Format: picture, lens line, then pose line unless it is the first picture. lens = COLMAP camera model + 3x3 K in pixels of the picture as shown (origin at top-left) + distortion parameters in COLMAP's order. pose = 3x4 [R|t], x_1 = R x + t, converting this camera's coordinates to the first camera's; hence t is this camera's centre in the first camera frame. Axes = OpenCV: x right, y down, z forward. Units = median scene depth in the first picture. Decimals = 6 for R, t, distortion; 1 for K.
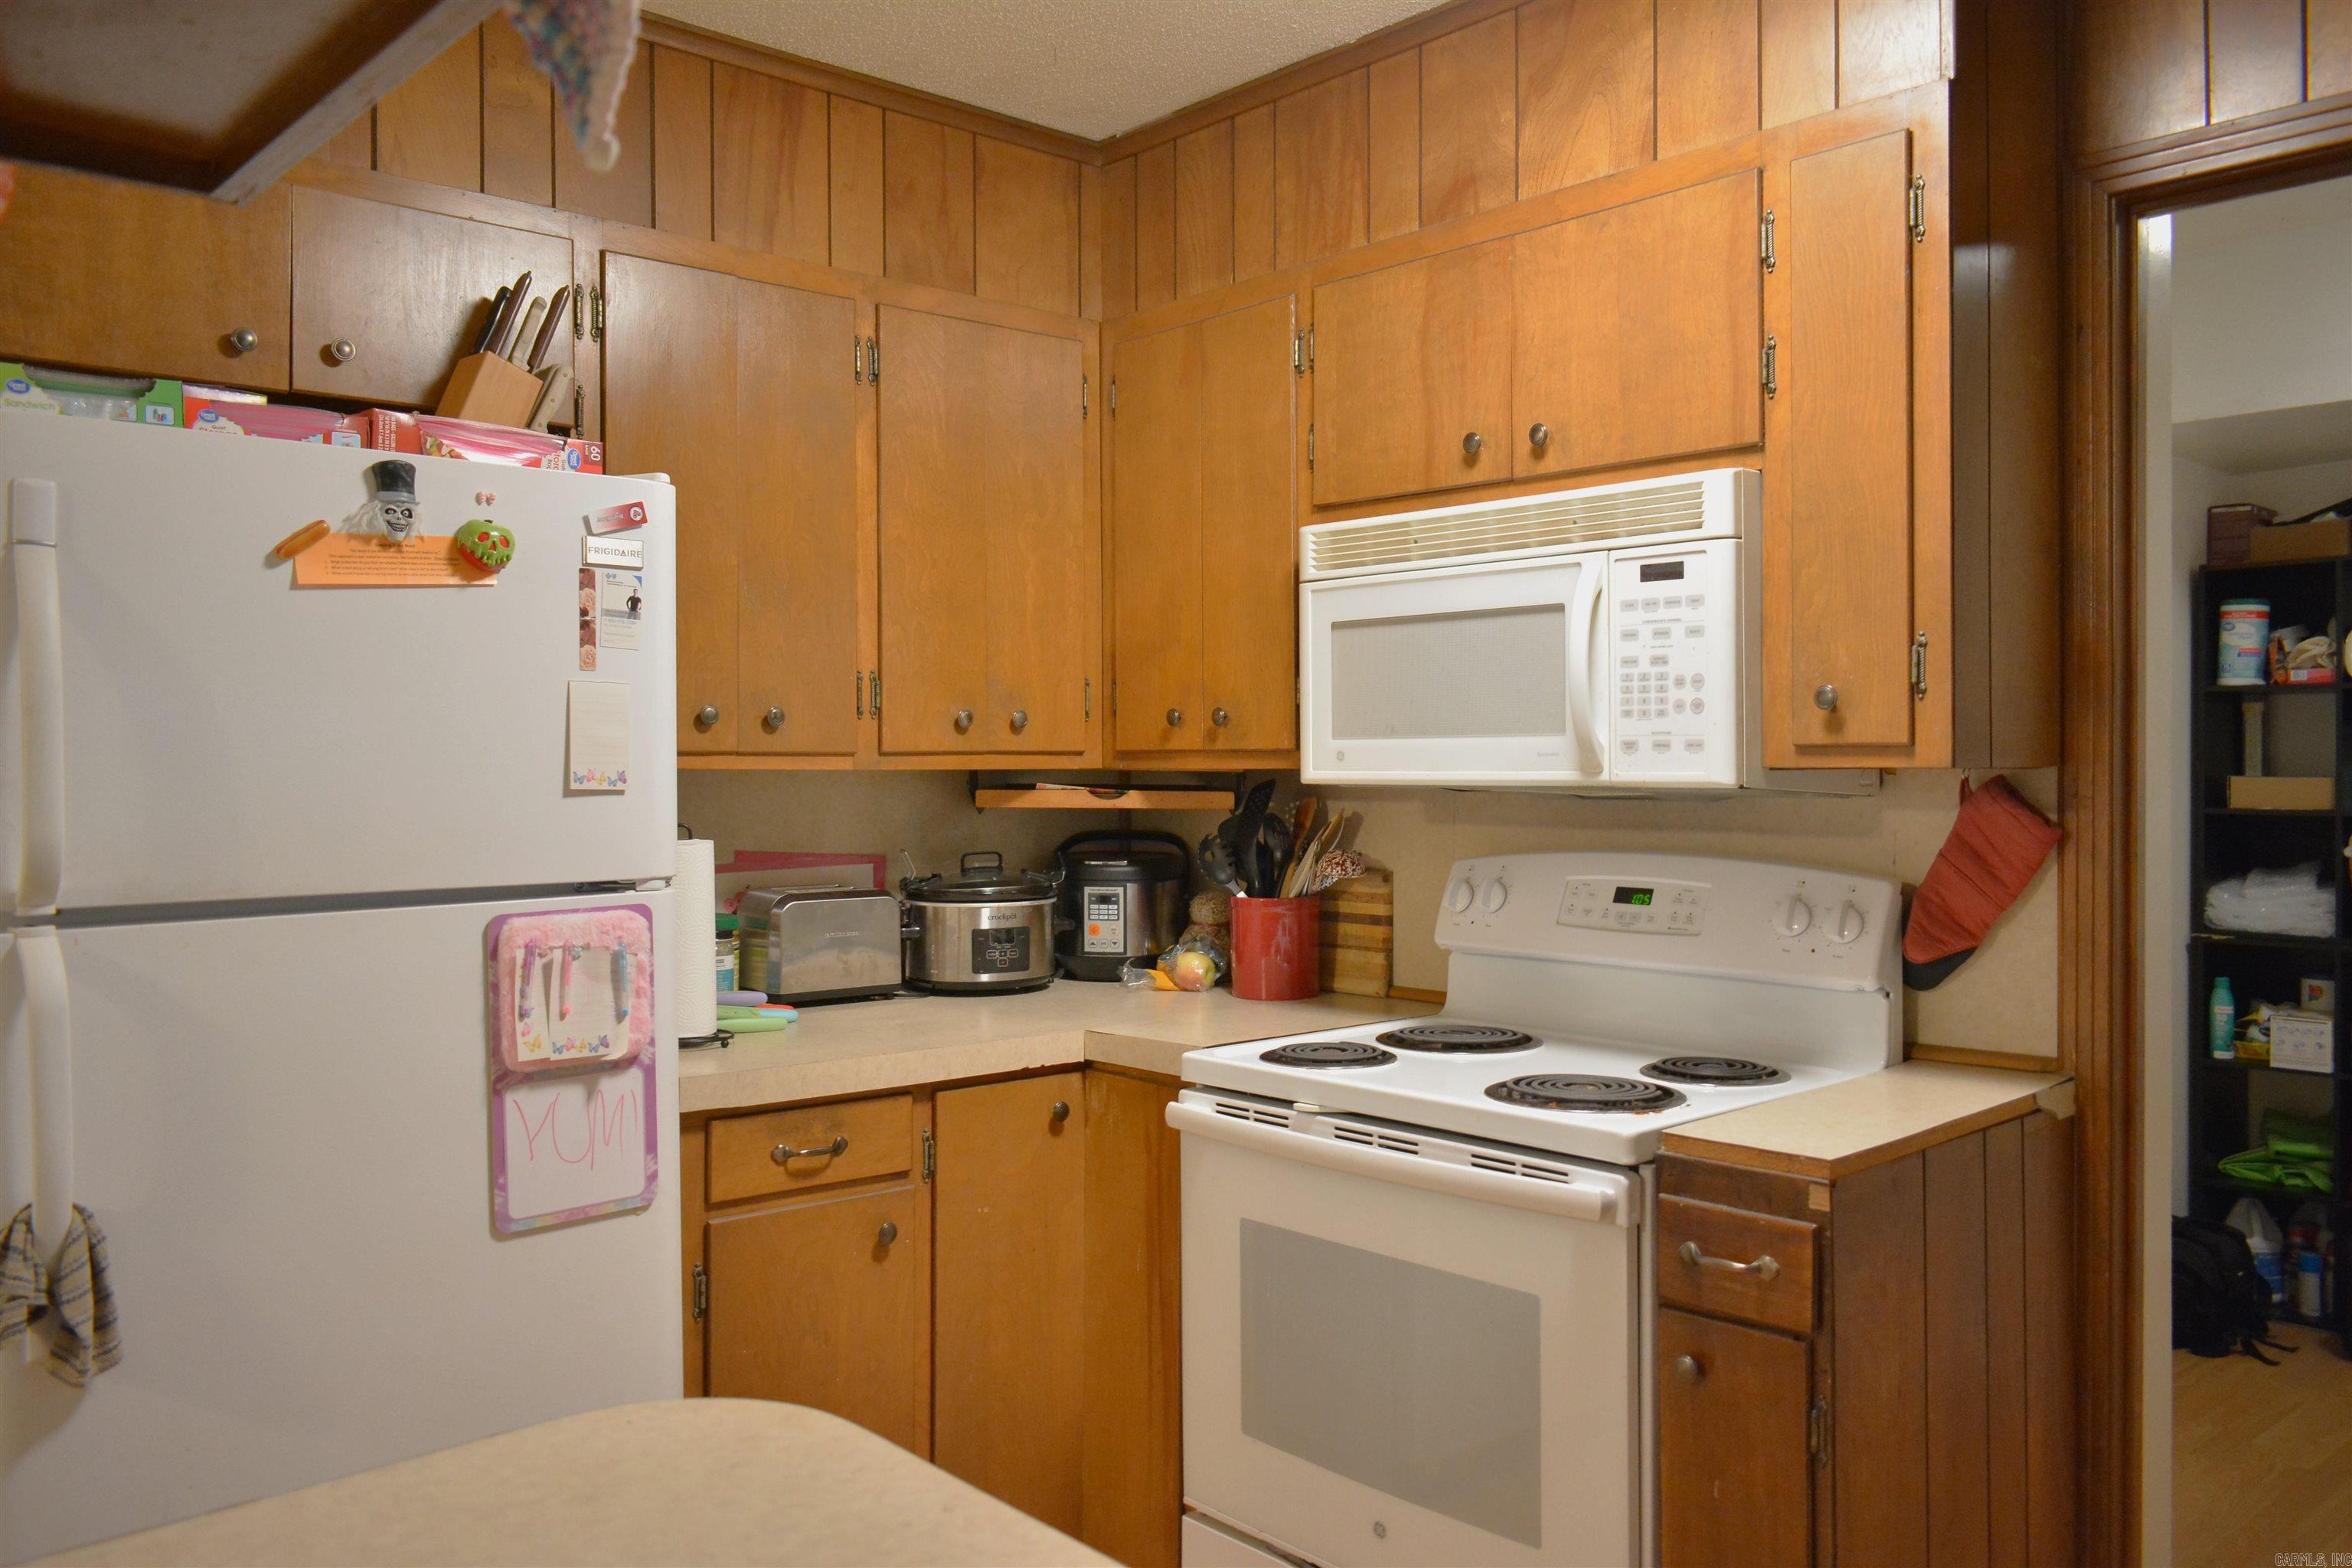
lens RADIAL K [[1833.3, 0, 1176.0], [0, 1833.3, 784.0], [0, 0, 1]] dist [0.001970, 0.000753]
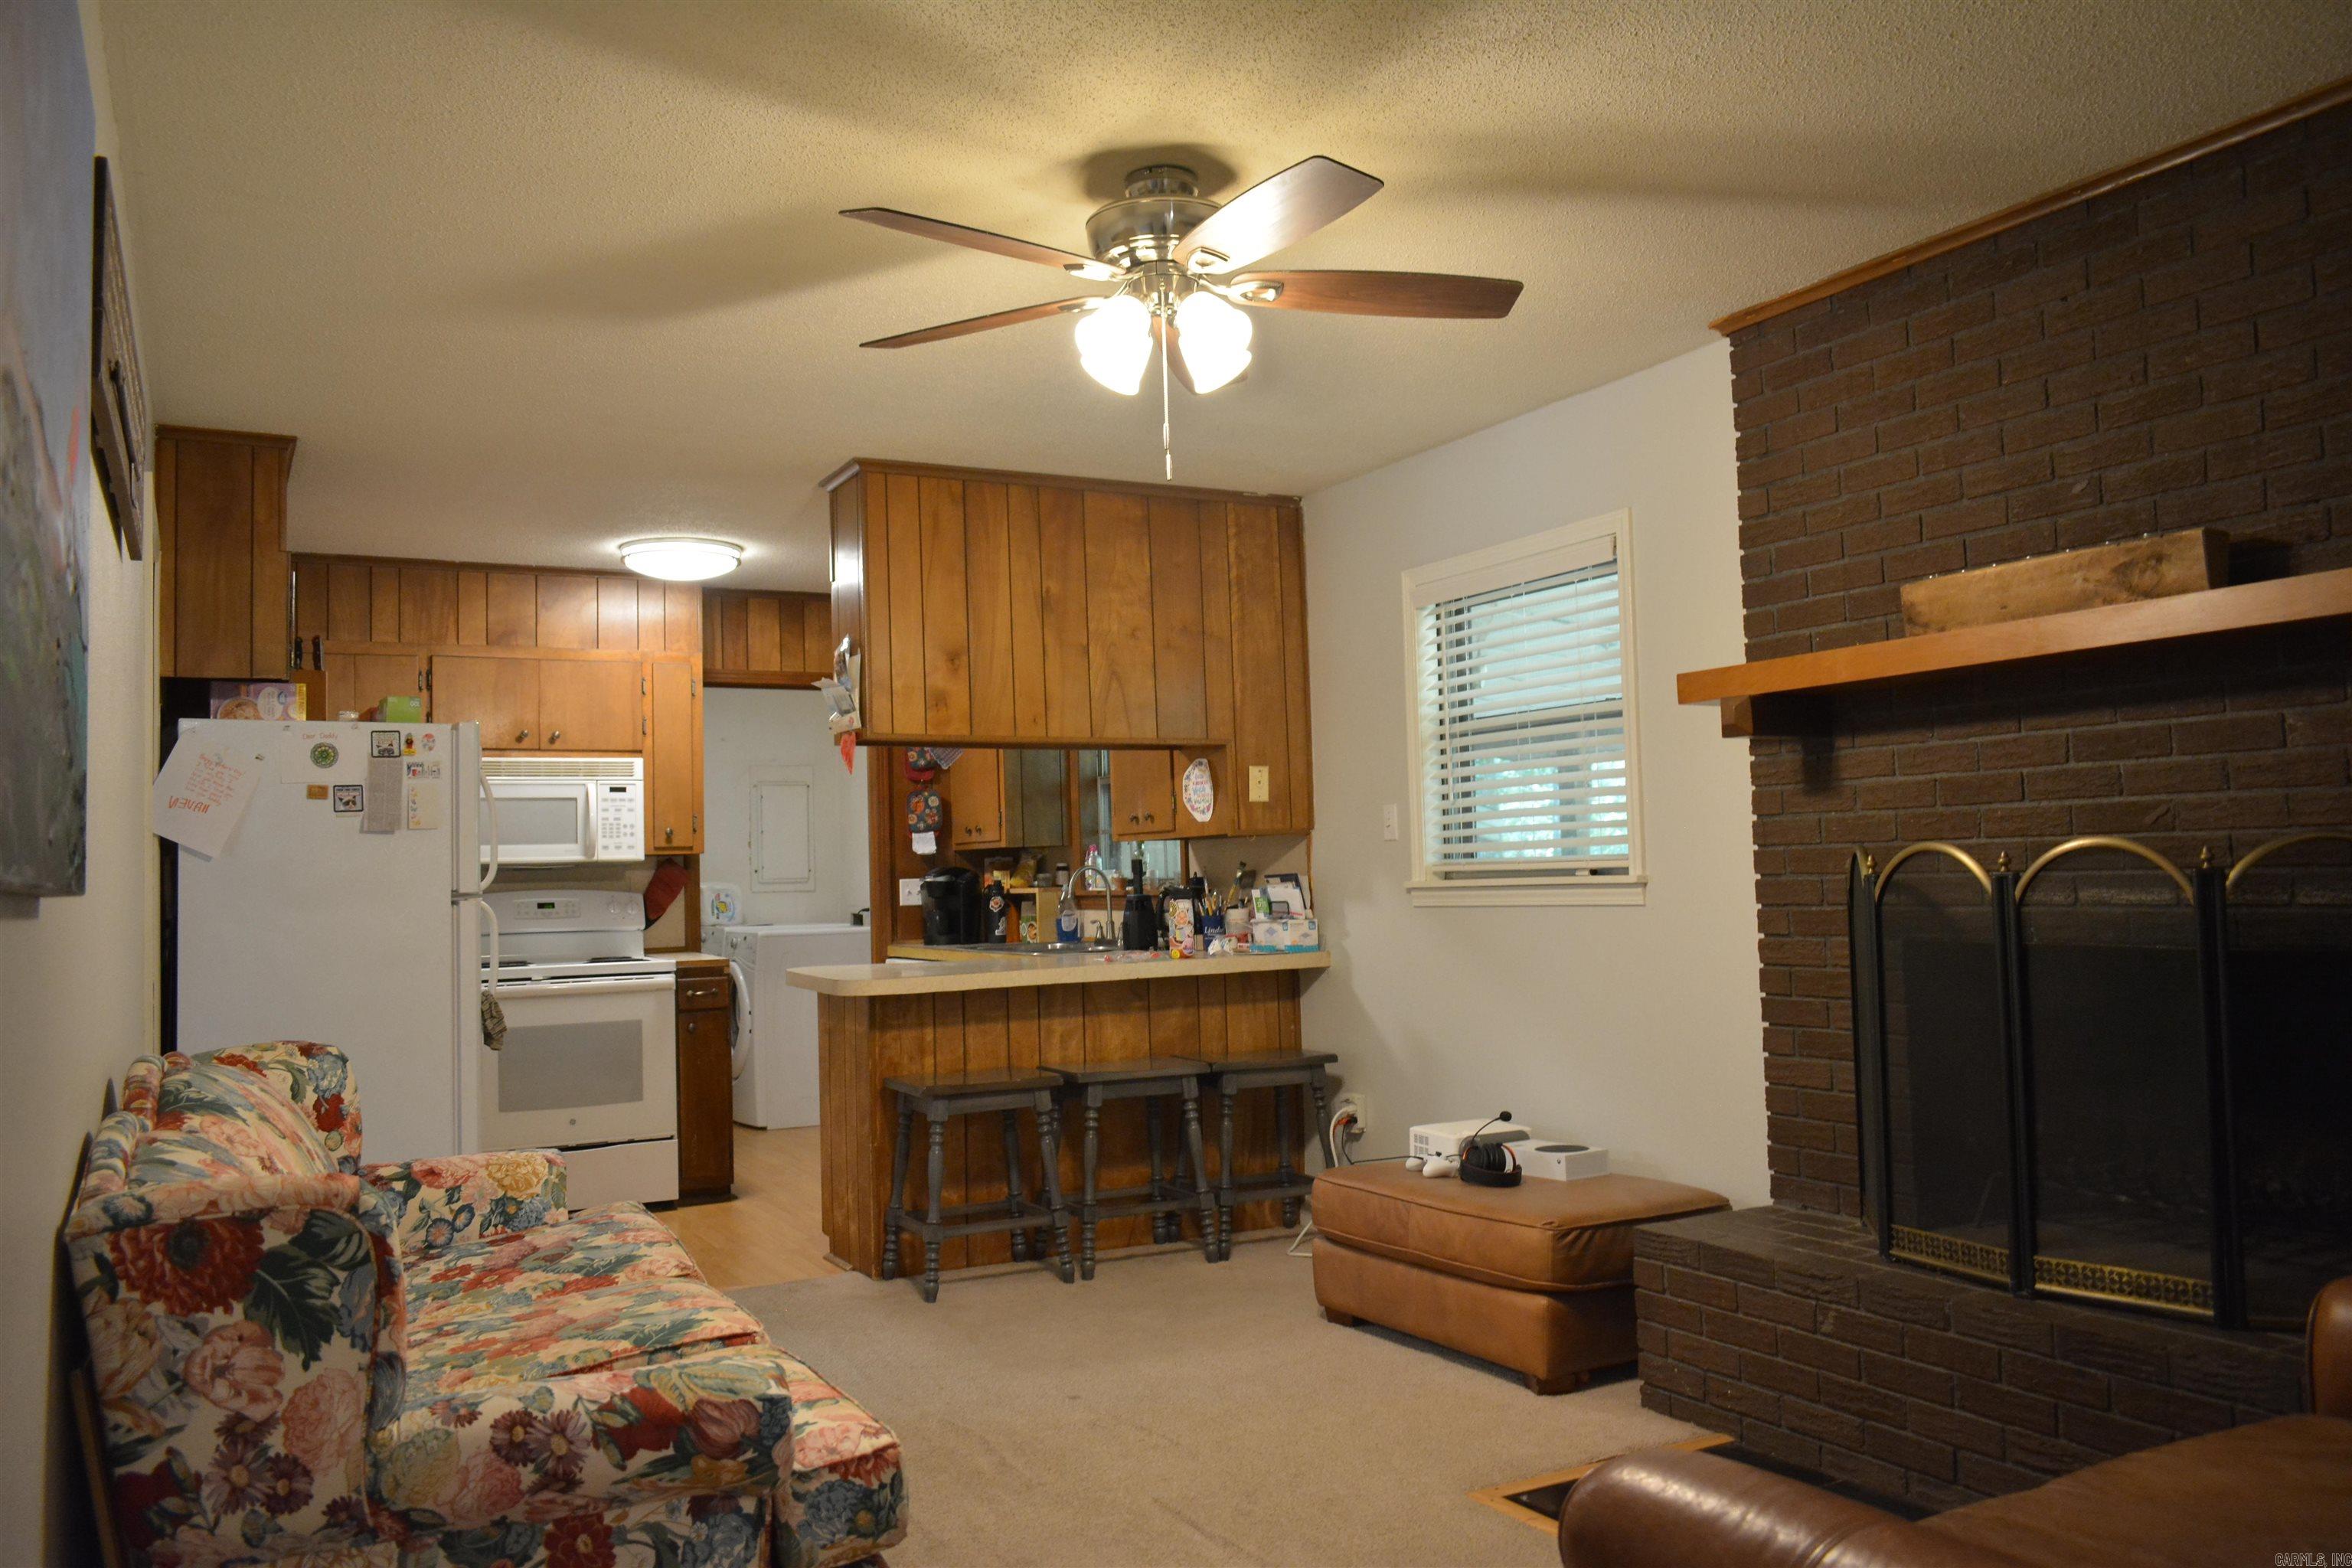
lens RADIAL K [[1807.0, 0, 1176.0], [0, 1807.0, 784.0], [0, 0, 1]] dist [-0.007880, 0.000322]
pose [[0.237352, 0.047150, 0.970279, -2.373858], [0.033846, 0.997814, -0.056768, 0.073783], [-0.970834, 0.046314, 0.235237, -0.581468]]
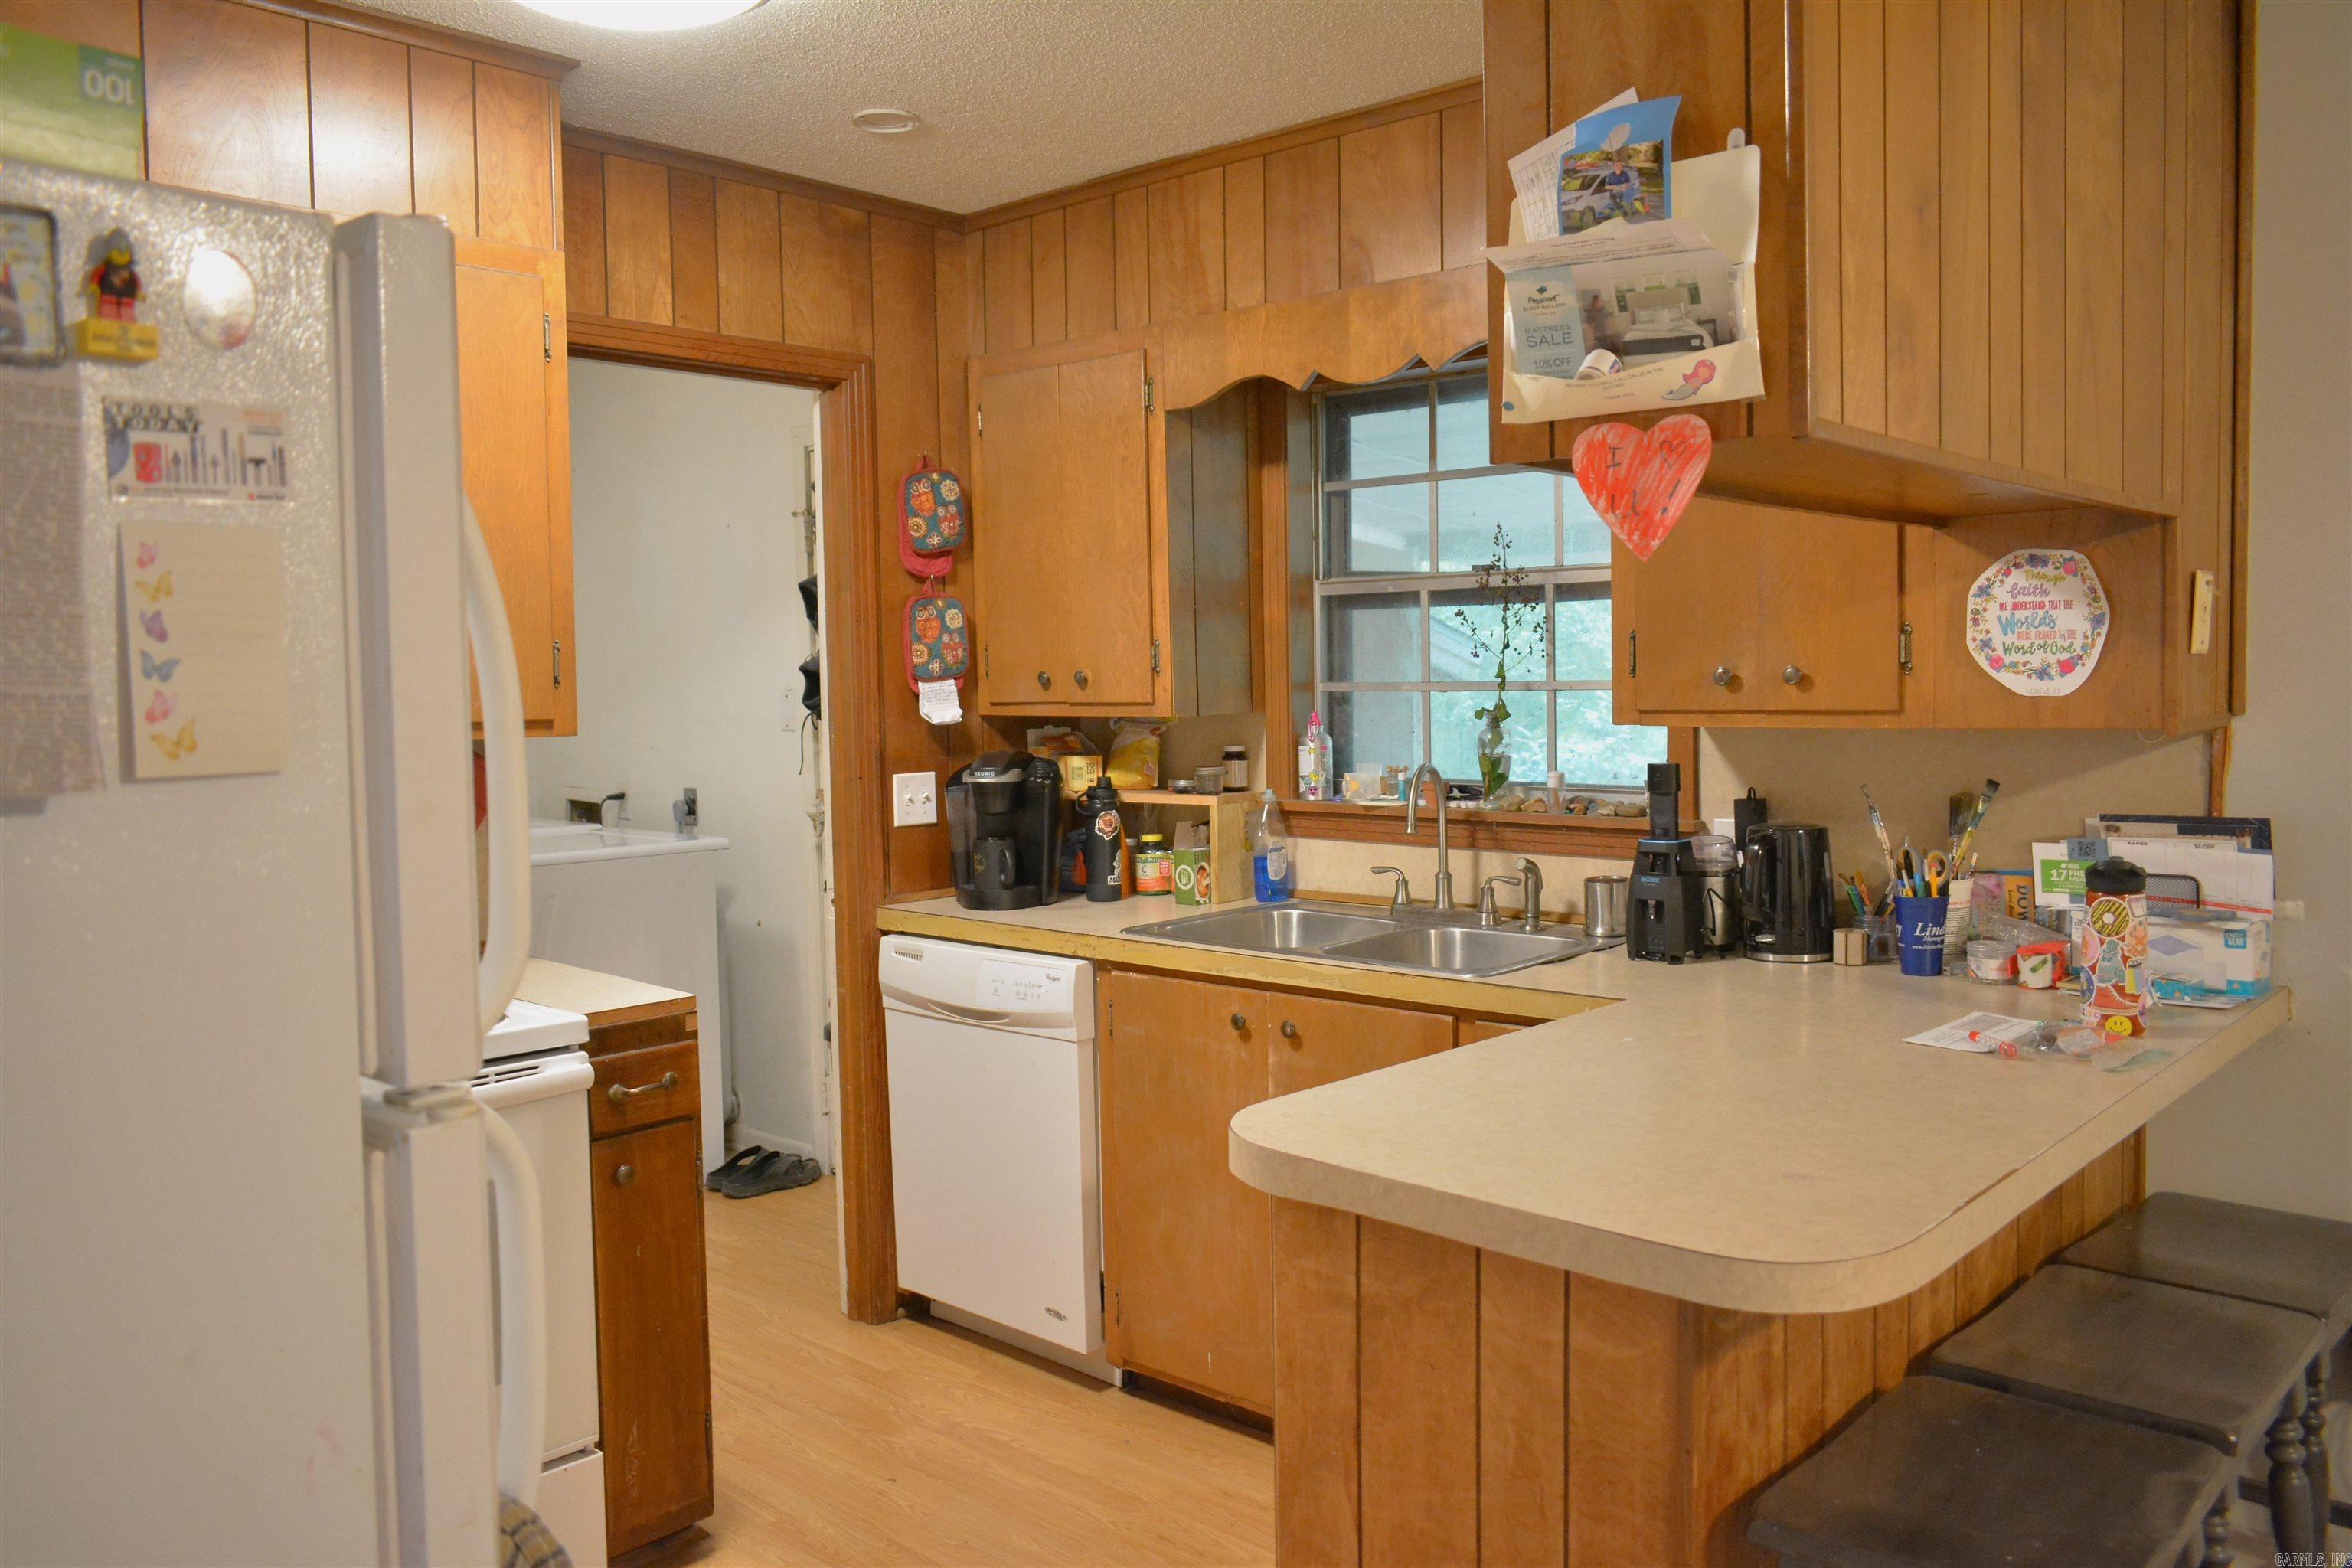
lens RADIAL K [[1807.0, 0, 1176.0], [0, 1807.0, 784.0], [0, 0, 1]] dist [-0.007880, 0.000322]
pose [[-0.094568, -0.055896, 0.993948, -0.939480], [0.023427, 0.998021, 0.058354, -0.038902], [-0.995243, 0.028803, -0.093072, 0.599159]]
